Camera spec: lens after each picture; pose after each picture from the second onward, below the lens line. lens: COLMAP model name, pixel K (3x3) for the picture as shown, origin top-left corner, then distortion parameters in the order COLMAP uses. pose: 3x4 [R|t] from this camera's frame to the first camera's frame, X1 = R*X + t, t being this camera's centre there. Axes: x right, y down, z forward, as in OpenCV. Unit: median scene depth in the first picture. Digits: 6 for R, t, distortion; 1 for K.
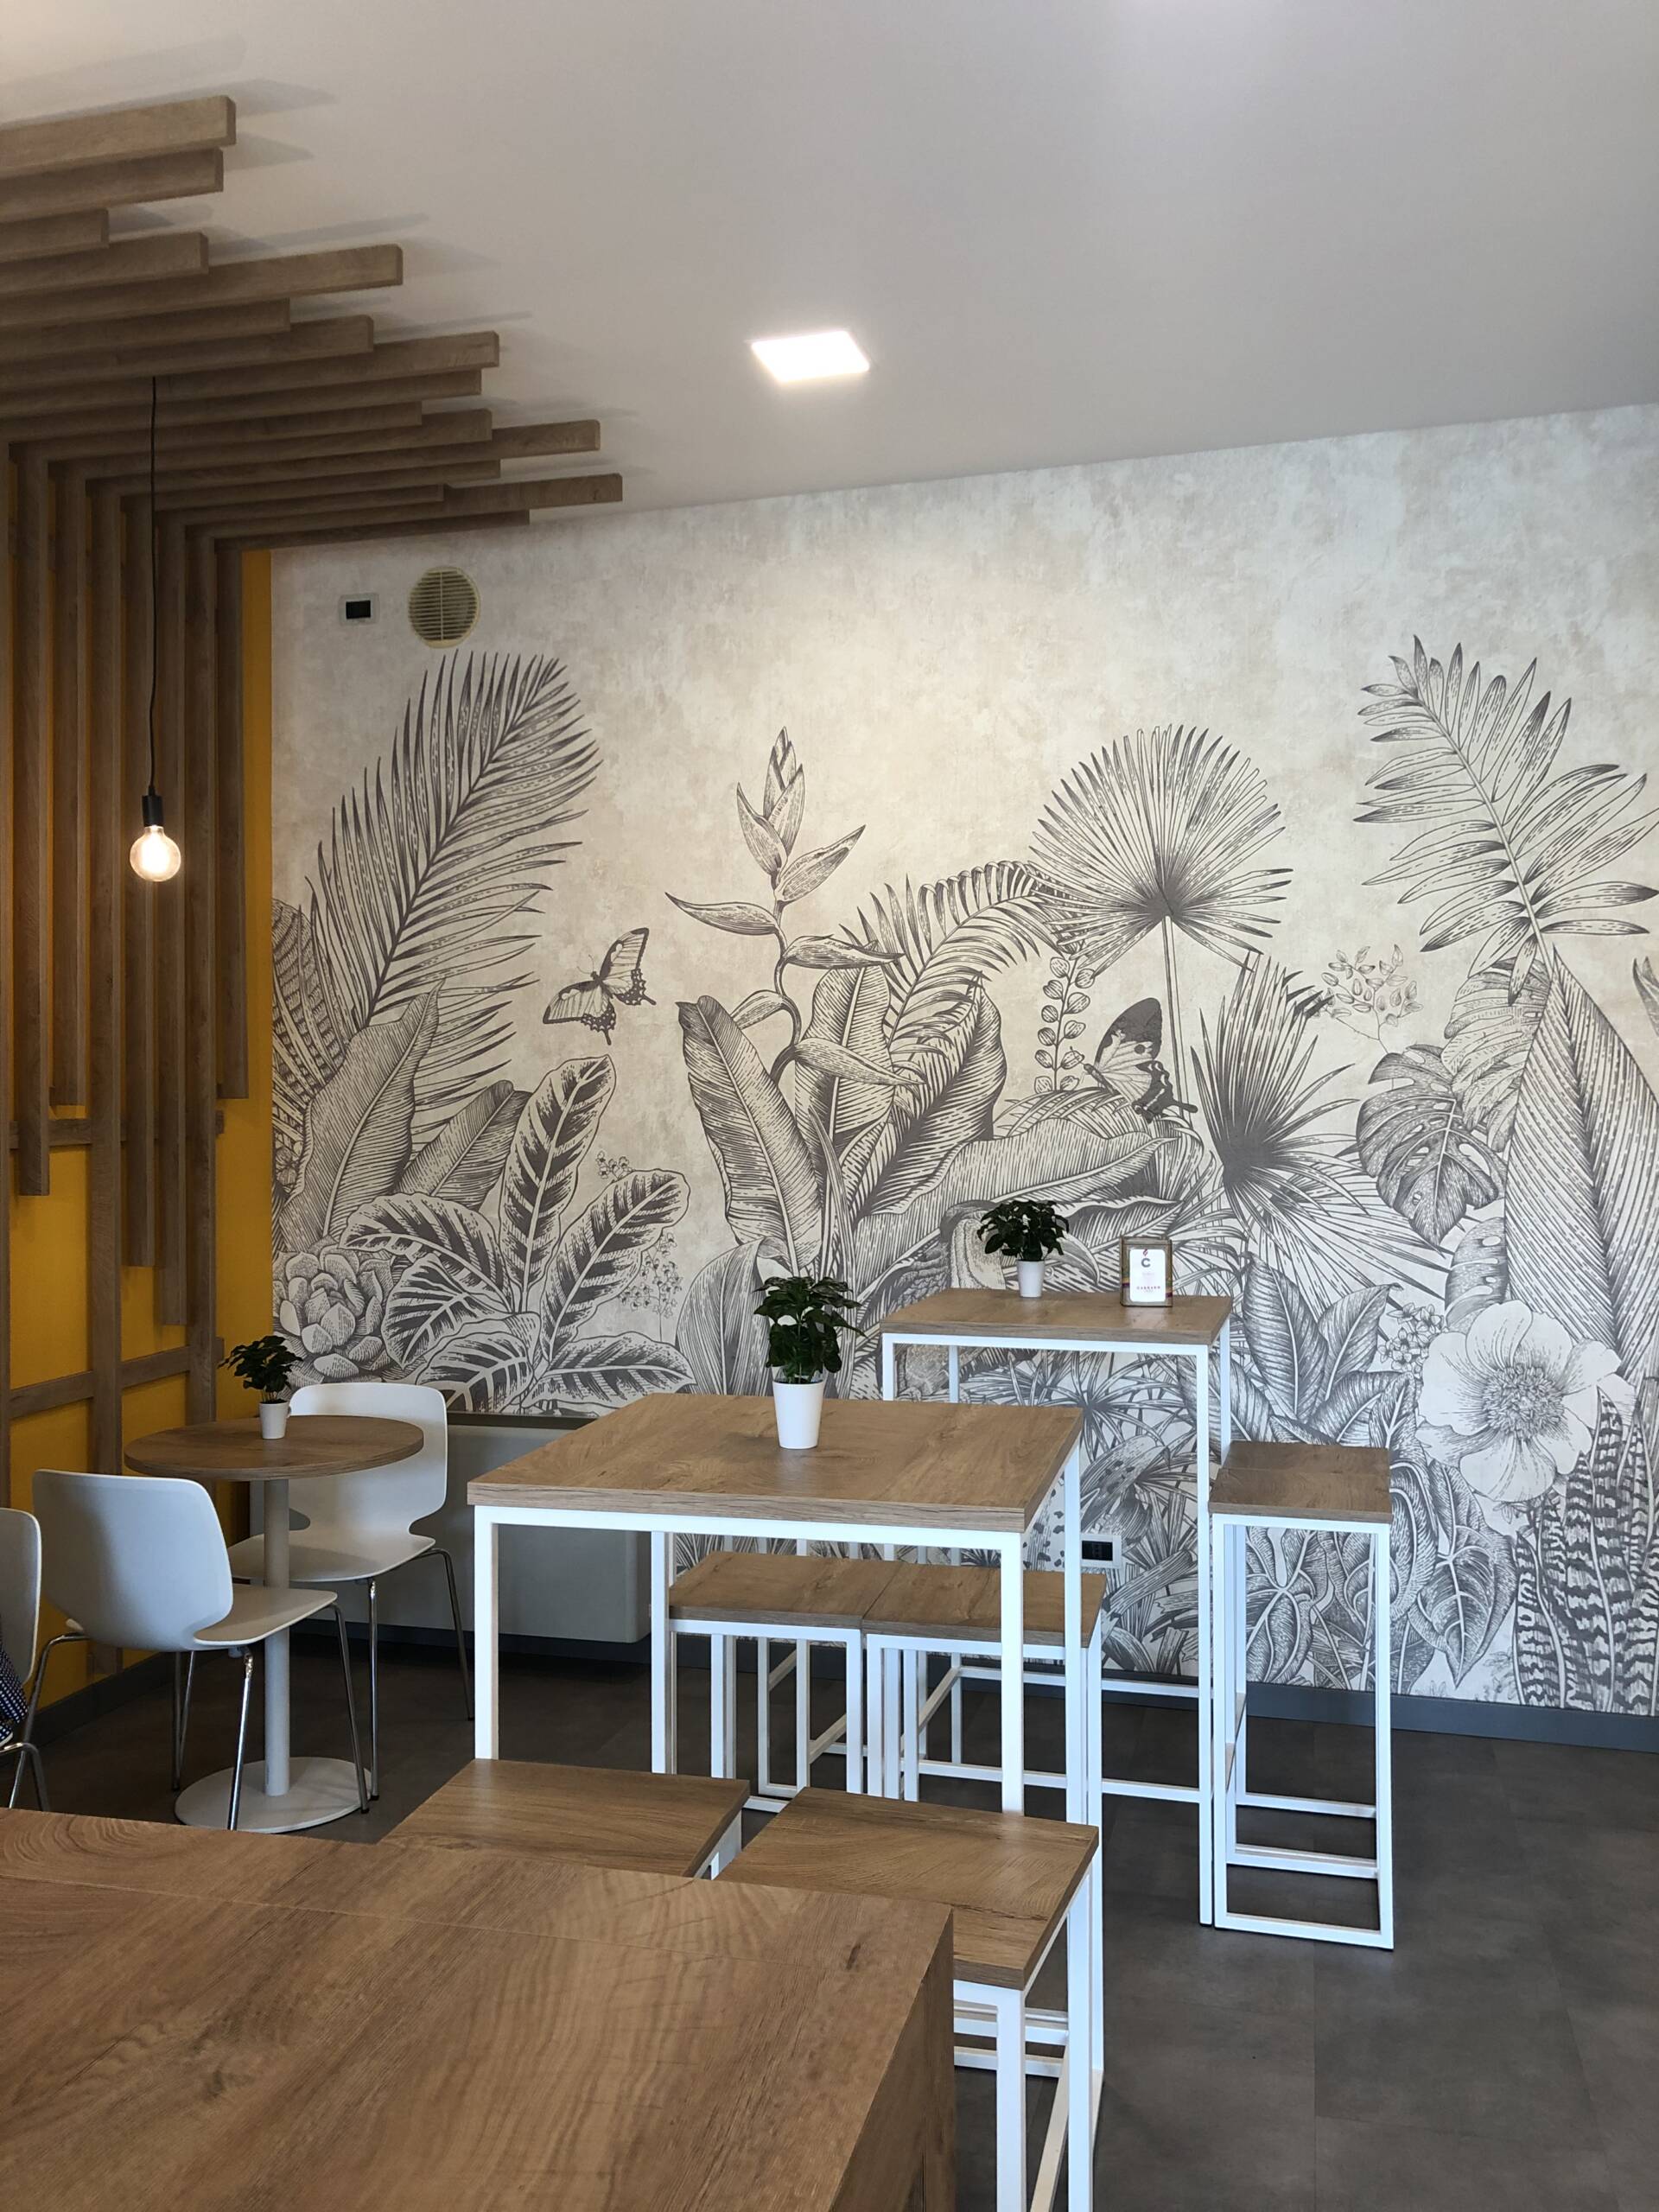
lens RADIAL K [[1820.7, 0, 830.0], [0, 1820.7, 1116.5], [0, 0, 1]] dist [-0.020543, -0.051970]
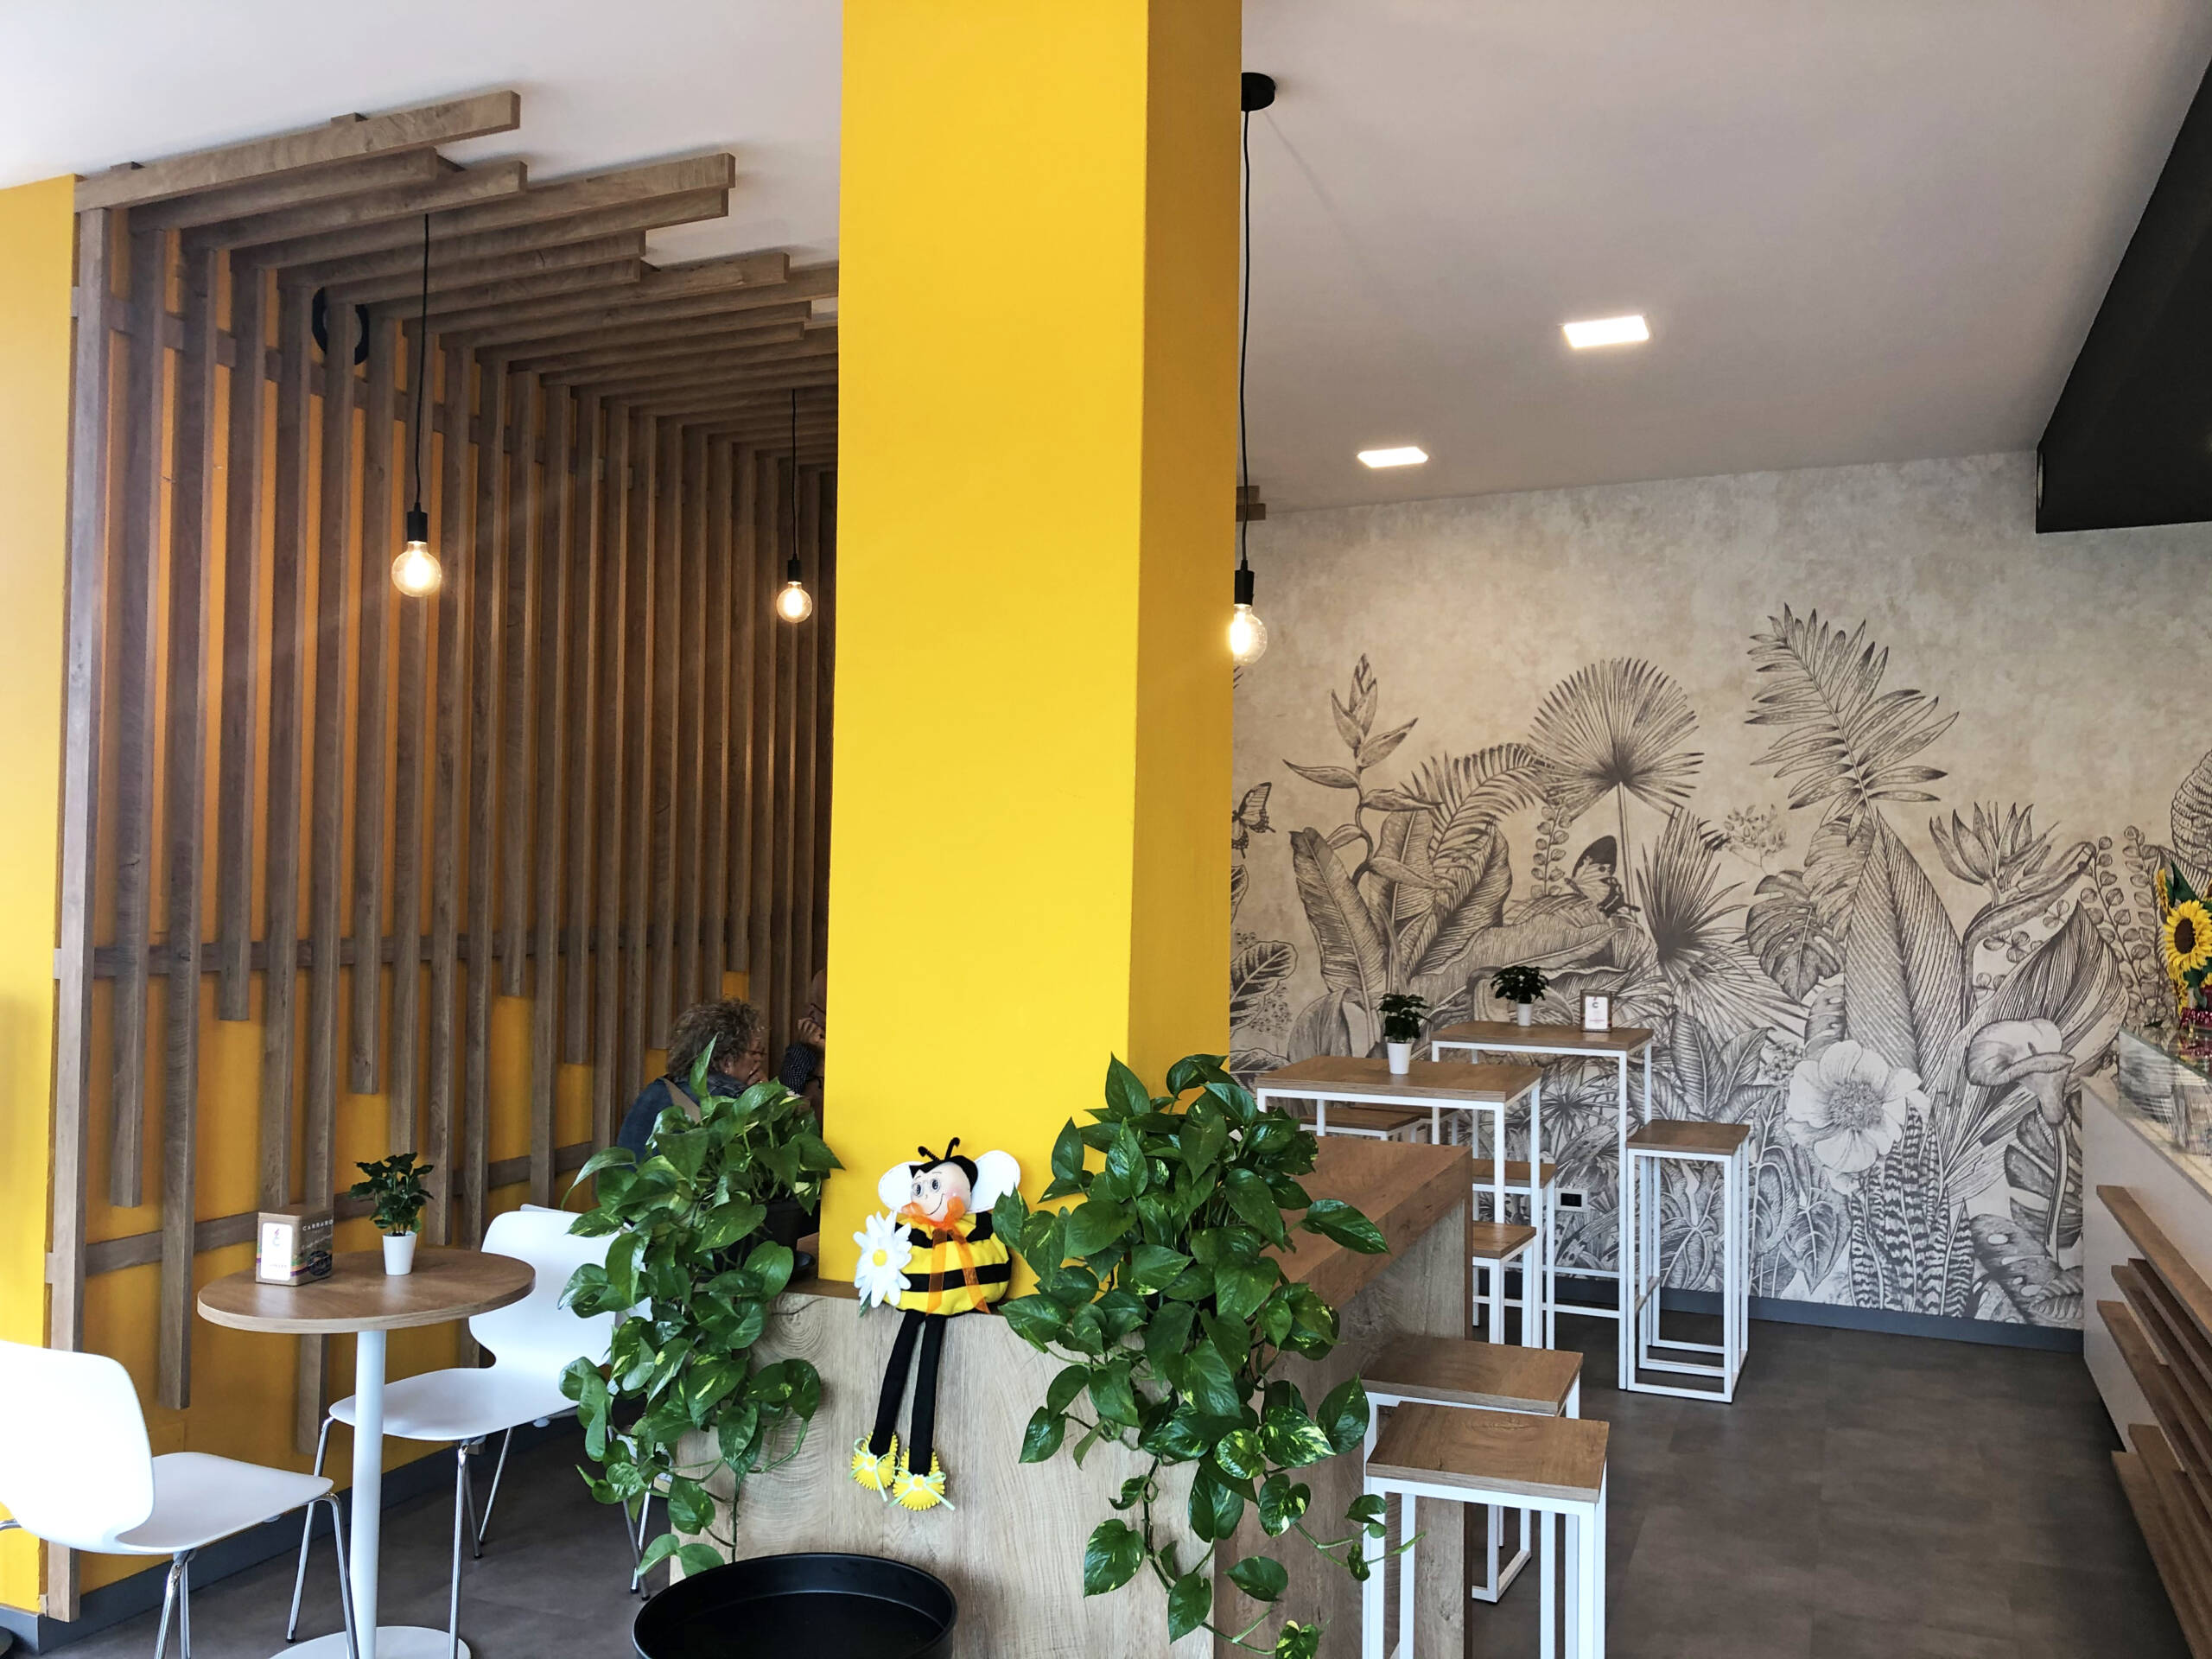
lens RADIAL K [[1820.7, 0, 1040.9], [0, 1820.7, 807.4], [0, 0, 1]] dist [-0.020543, -0.051970]
pose [[0.985926, 0.009904, -0.166891, -0.040441], [-0.017423, 0.998895, -0.043644, -0.014651], [0.166275, 0.045938, 0.985009, -0.599005]]
